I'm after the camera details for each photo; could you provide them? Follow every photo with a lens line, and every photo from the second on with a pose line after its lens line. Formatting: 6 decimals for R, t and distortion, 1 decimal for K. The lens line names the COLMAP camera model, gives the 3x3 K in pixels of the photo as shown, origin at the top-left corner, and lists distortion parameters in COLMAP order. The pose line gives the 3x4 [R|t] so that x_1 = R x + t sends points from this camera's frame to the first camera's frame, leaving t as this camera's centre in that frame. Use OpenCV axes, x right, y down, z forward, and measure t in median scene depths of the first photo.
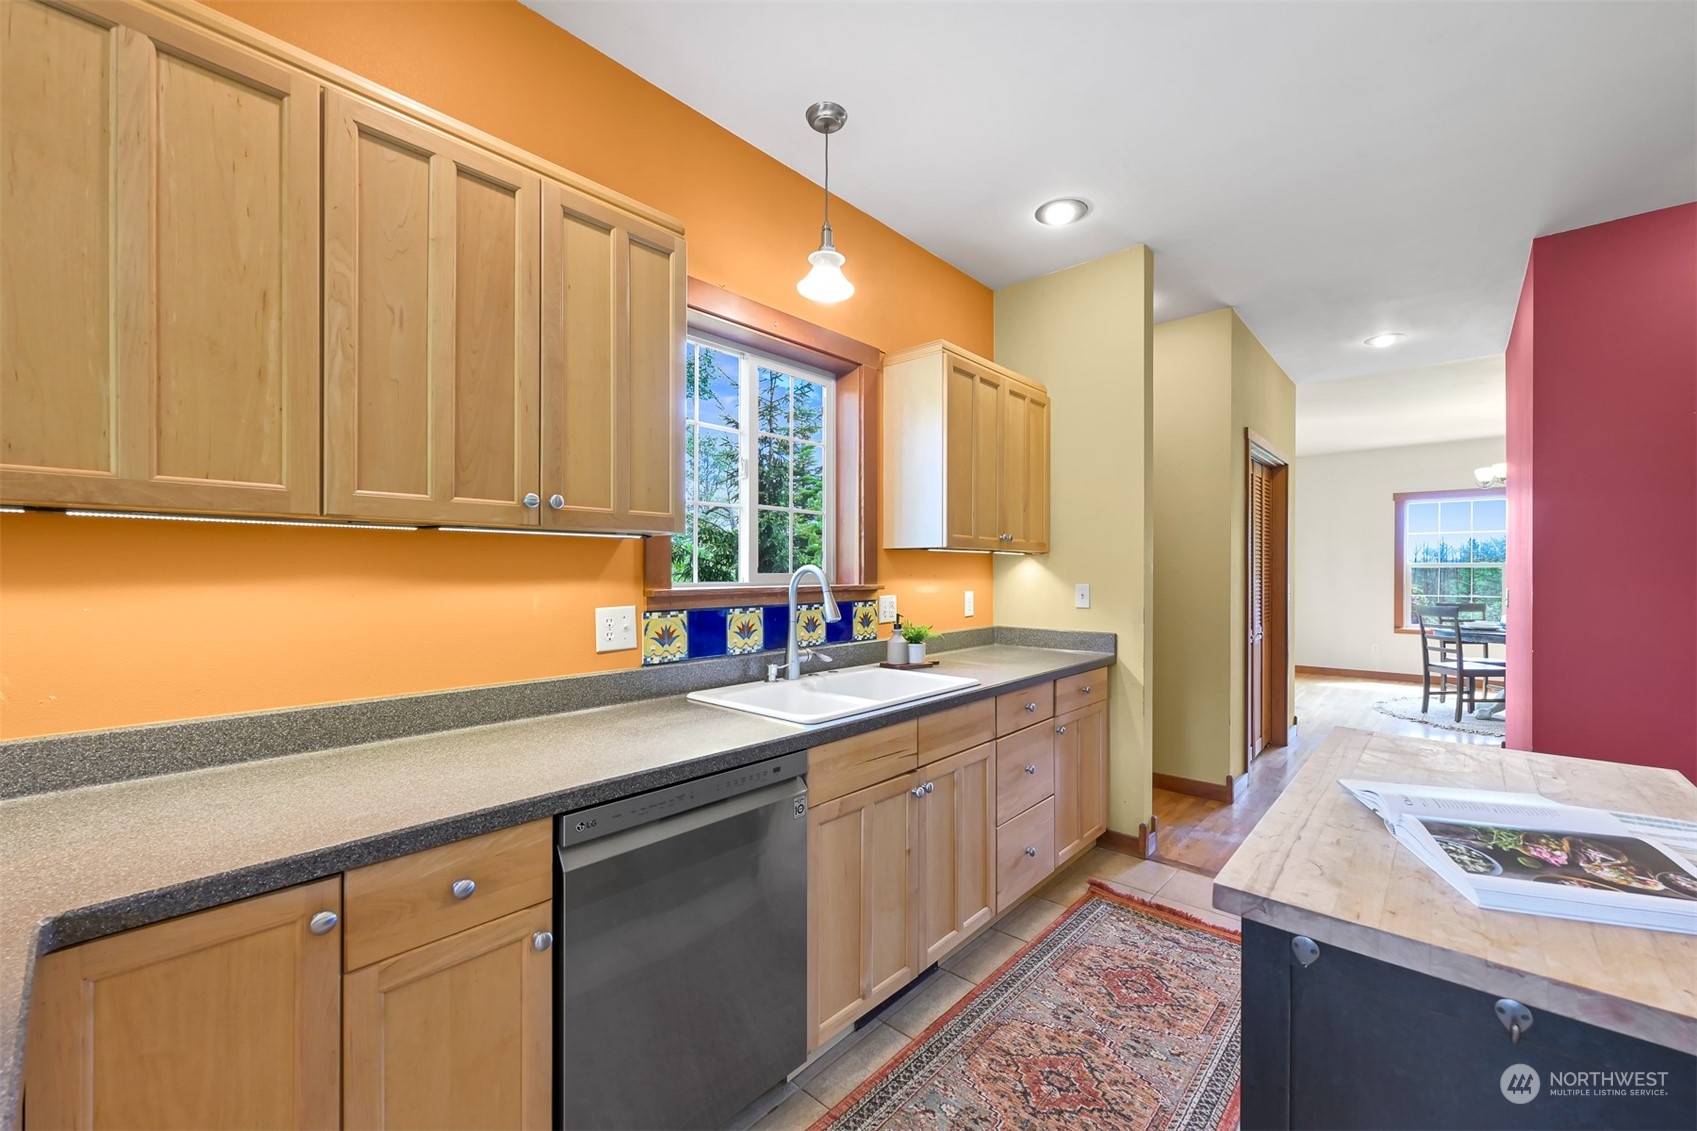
lens RADIAL K [[683.1, 0, 853.7], [0, 683.1, 573.5], [0, 0, 1]] dist [-0.003305, 0.000507]
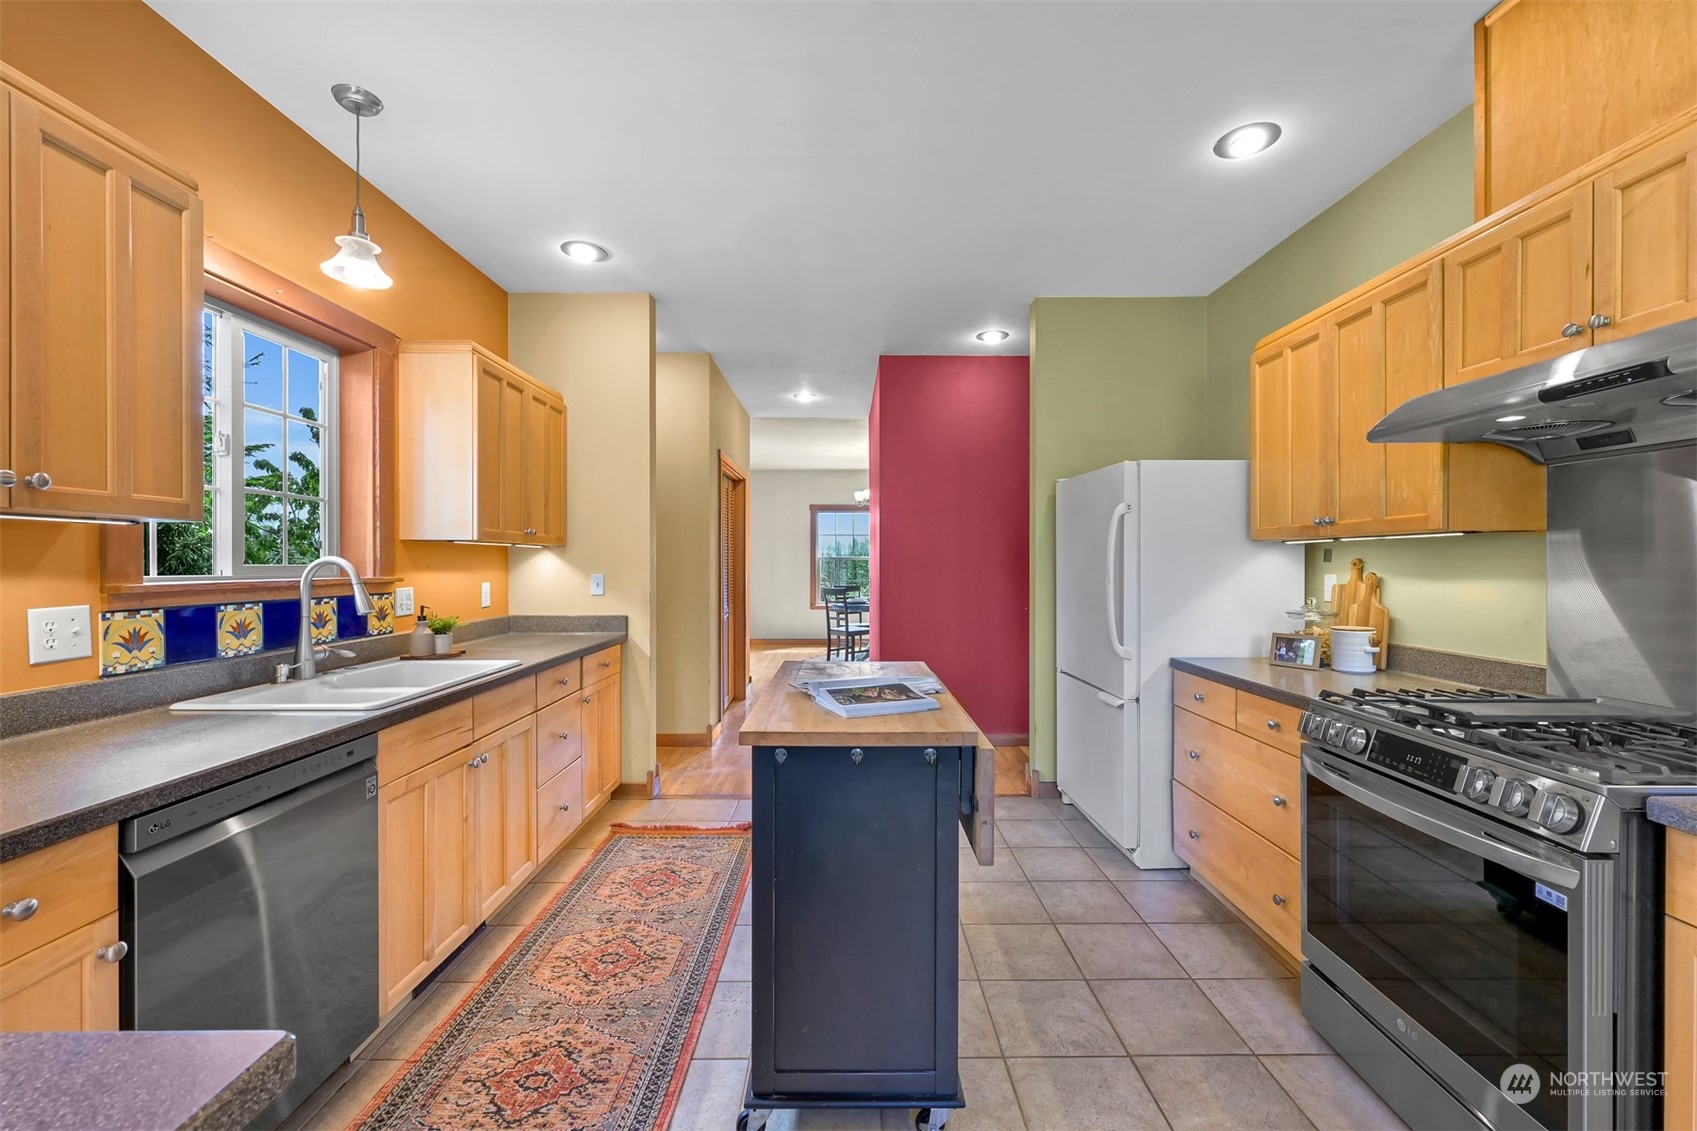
lens RADIAL K [[683.1, 0, 853.0], [0, 683.1, 570.4], [0, 0, 1]] dist [-0.003305, 0.000507]
pose [[0.742475, -0.007470, 0.669832, -0.162527], [0.002393, 0.999961, 0.008499, 0.000775], [-0.669869, -0.004707, 0.742464, -0.195789]]
